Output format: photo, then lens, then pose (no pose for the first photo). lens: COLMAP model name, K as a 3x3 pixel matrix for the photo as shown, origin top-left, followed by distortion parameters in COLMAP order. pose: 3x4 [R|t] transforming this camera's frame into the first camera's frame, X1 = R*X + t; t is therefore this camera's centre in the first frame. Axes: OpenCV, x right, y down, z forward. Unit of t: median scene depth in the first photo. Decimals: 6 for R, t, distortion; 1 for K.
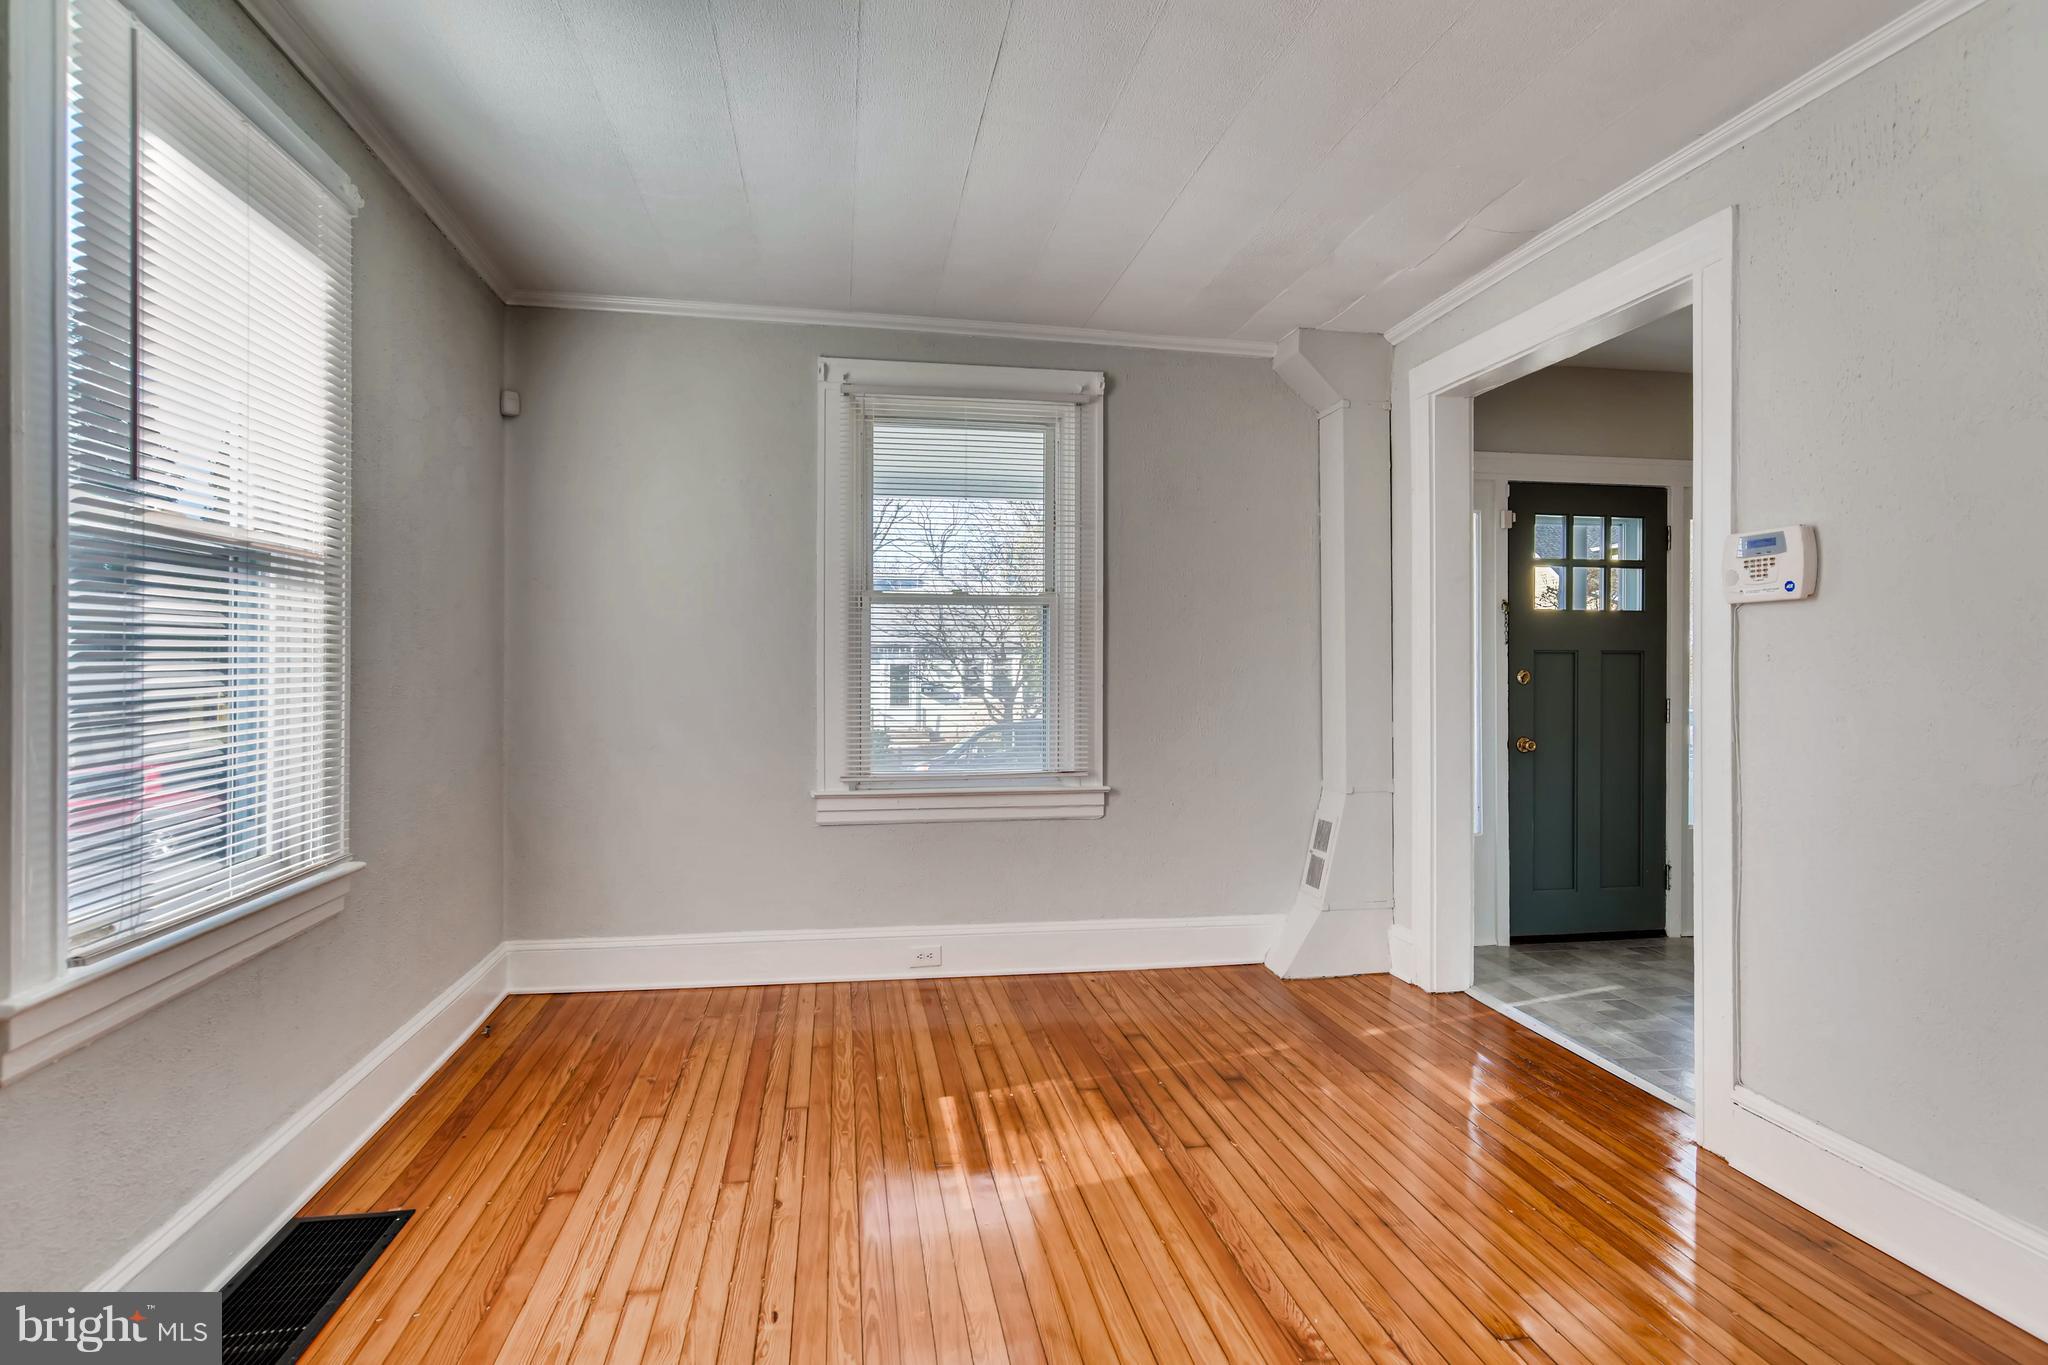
lens RADIAL K [[1031.9, 0, 1018.4], [0, 1031.9, 662.9], [0, 0, 1]] dist [-0.002702, 0.001059]
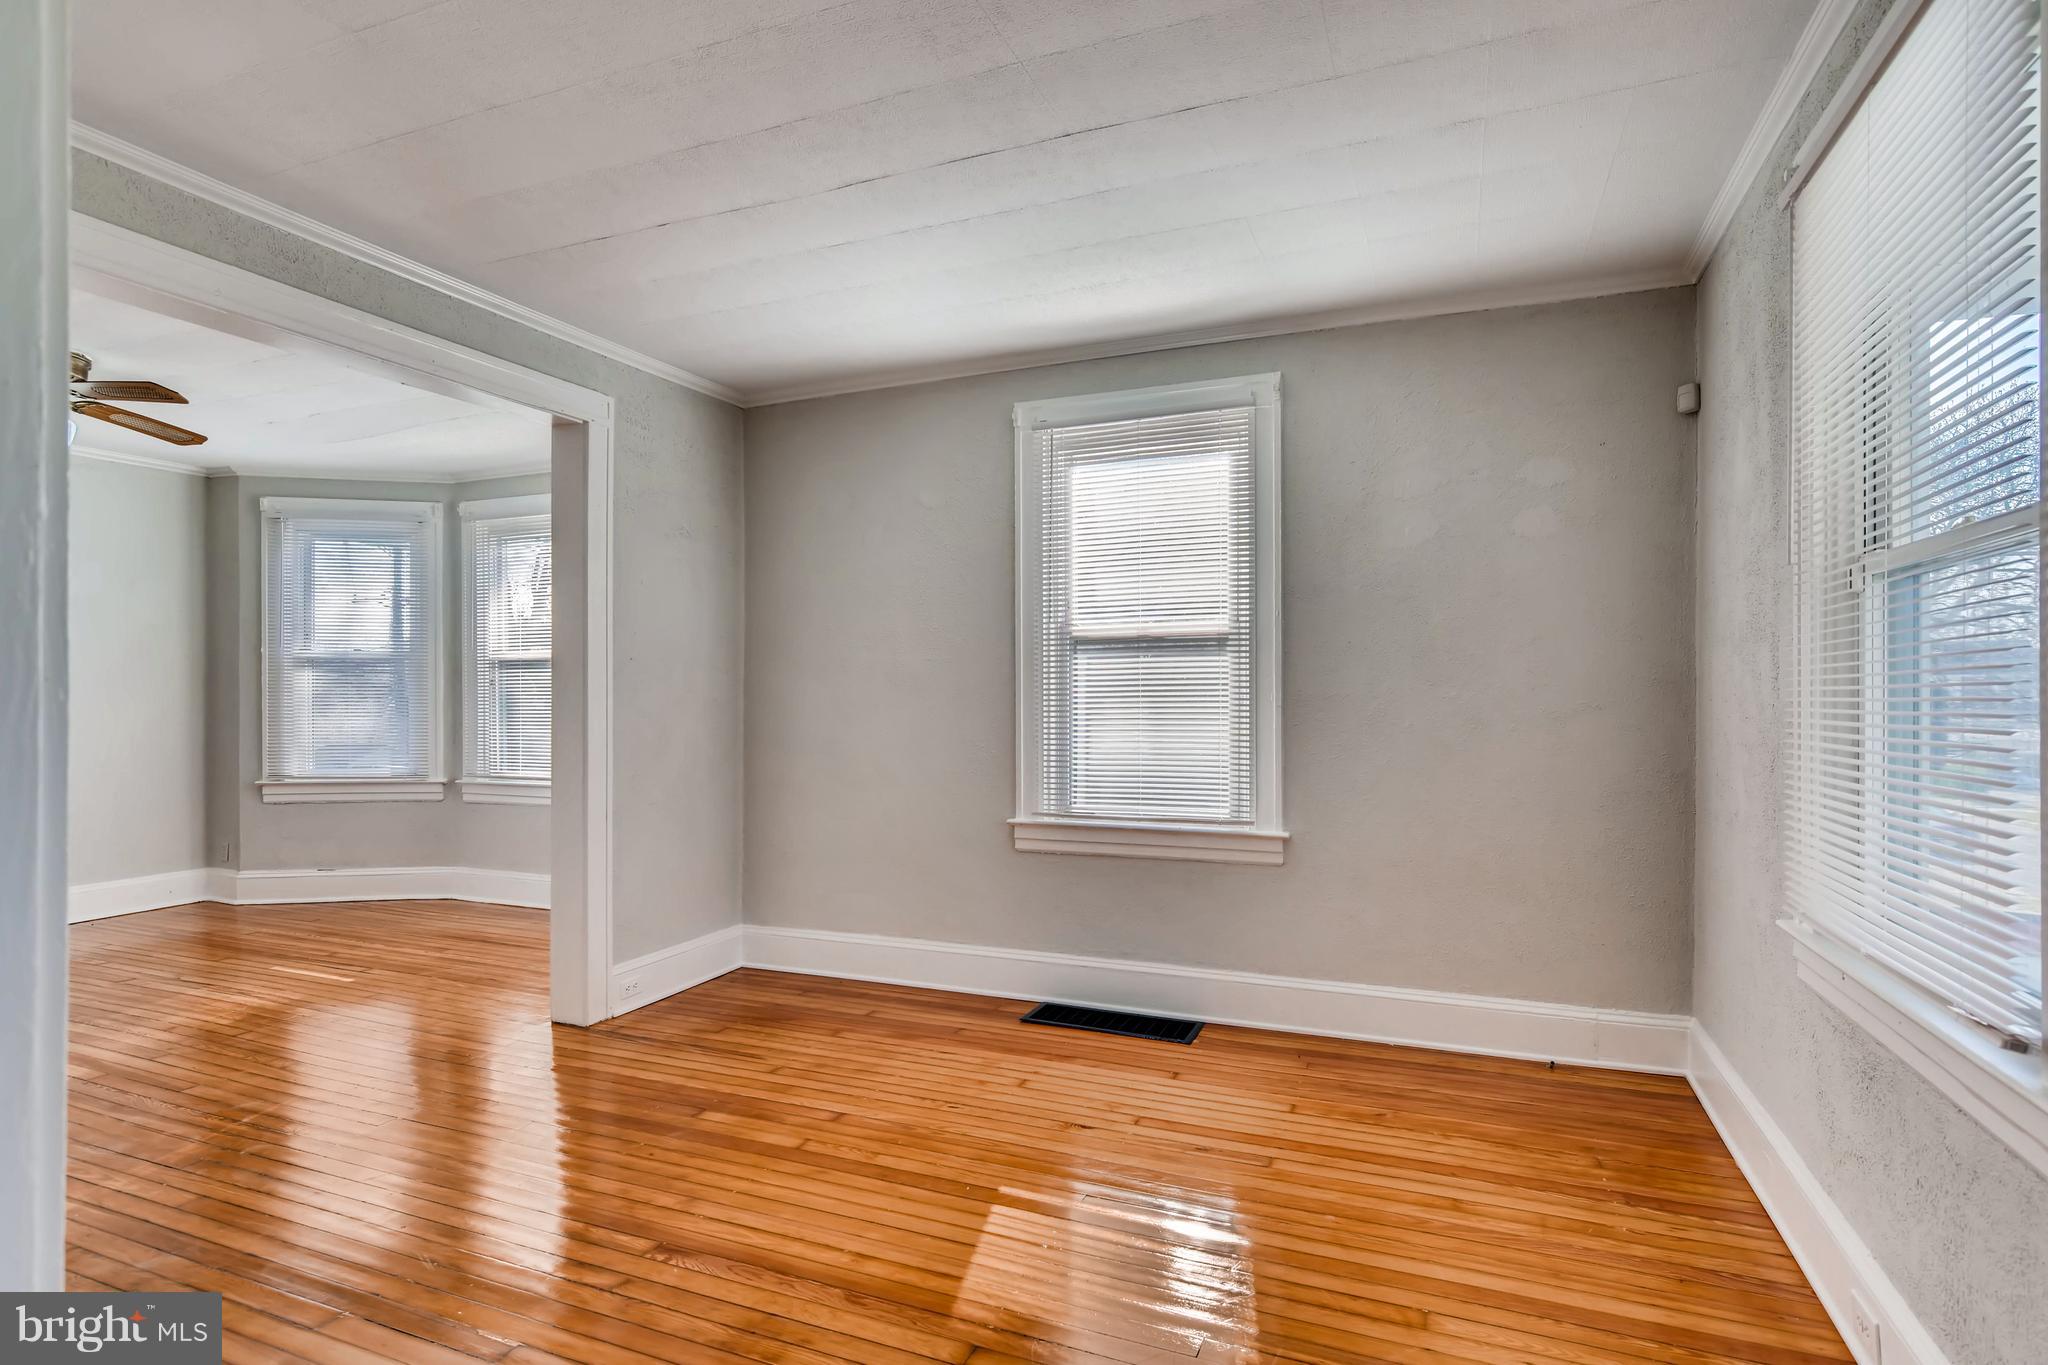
lens RADIAL K [[1031.9, 0, 1034.5], [0, 1031.9, 692.3], [0, 0, 1]] dist [-0.002702, 0.001059]
pose [[-0.525777, -0.005449, -0.850605, 0.563619], [0.001261, 0.999973, -0.007185, 0.001291], [0.850622, -0.004851, -0.525756, 1.036248]]
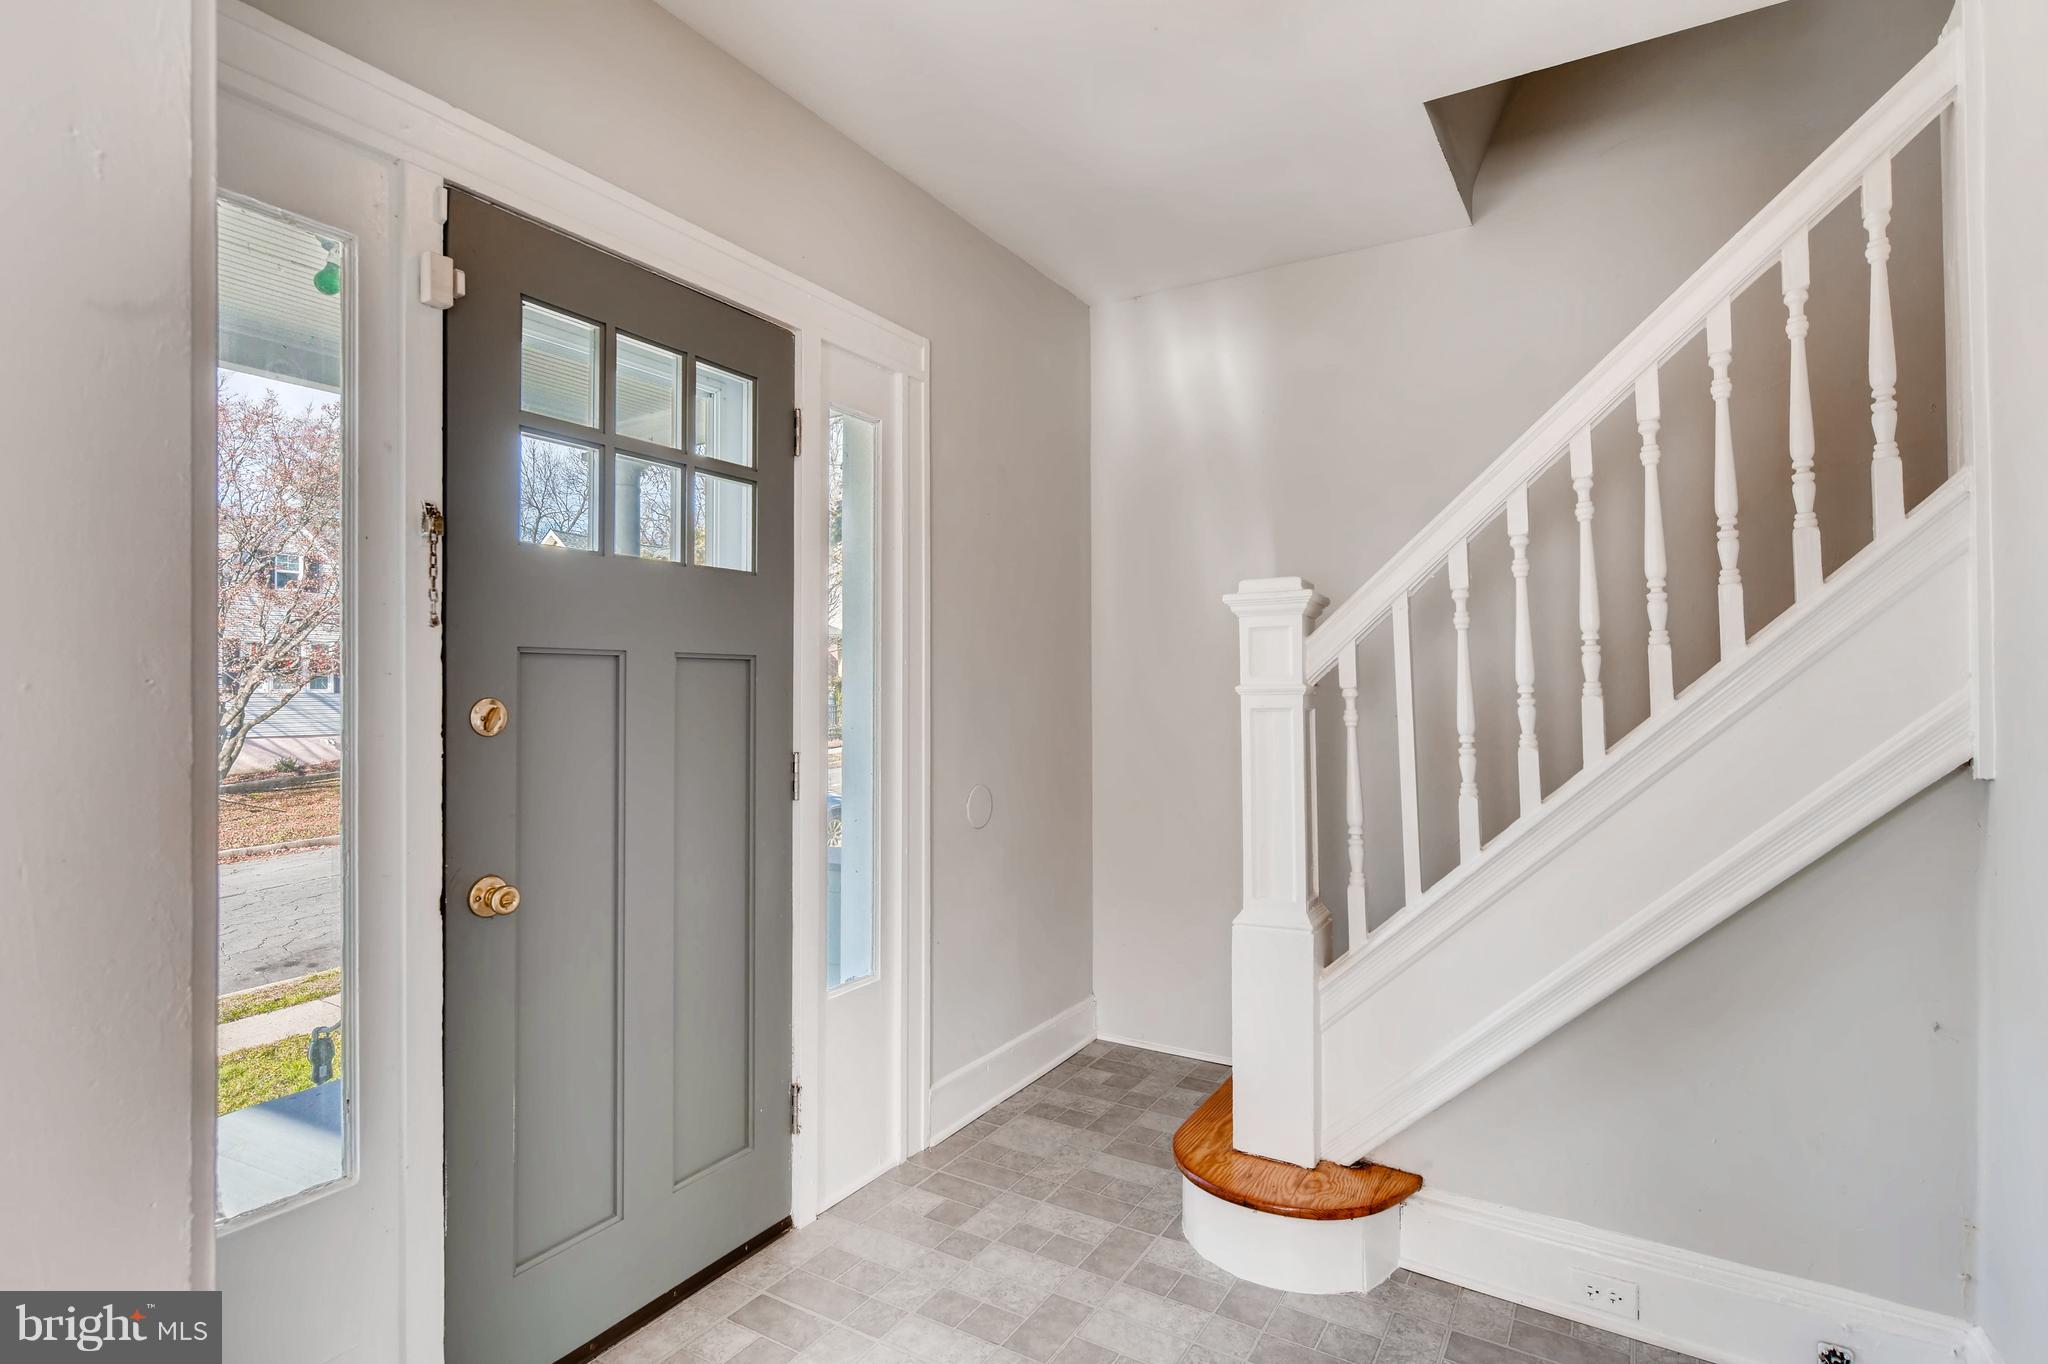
lens RADIAL K [[1031.9, 0, 1032.1], [0, 1031.9, 676.2], [0, 0, 1]] dist [-0.002702, 0.001059]
pose [[0.645879, 0.005169, 0.763423, 0.412258], [0.000294, 0.999975, -0.007019, 0.002086], [-0.763440, 0.004758, 0.645861, 0.754911]]
